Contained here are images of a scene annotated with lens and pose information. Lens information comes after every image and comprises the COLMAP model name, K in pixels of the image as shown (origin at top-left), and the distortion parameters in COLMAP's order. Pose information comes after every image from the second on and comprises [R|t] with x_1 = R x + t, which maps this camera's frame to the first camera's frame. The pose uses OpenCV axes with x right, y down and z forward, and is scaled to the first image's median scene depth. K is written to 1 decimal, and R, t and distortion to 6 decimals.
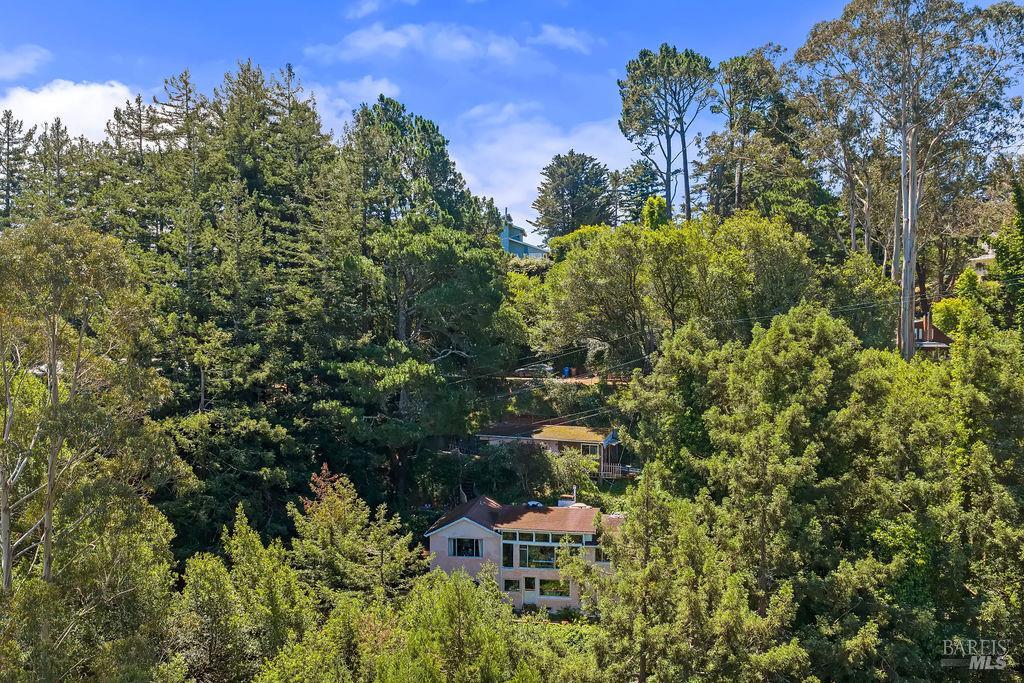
lens RADIAL K [[827.9, 0, 512.0], [0, 827.9, 341.5], [0, 0, 1]] dist [-0.005534, -0.004061]
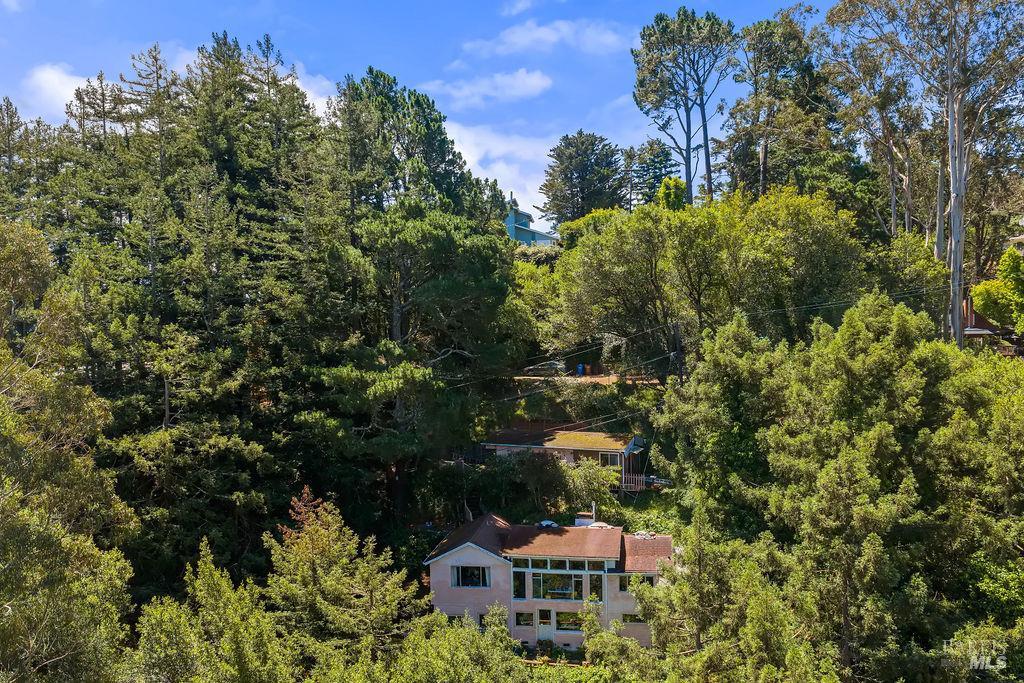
lens RADIAL K [[827.9, 0, 512.0], [0, 827.9, 341.5], [0, 0, 1]] dist [-0.005534, -0.004061]
pose [[0.999799, -0.017034, -0.010567, 0.000987], [0.017170, 0.999769, 0.012922, -0.009545], [0.010345, -0.013101, 0.999861, 0.115610]]
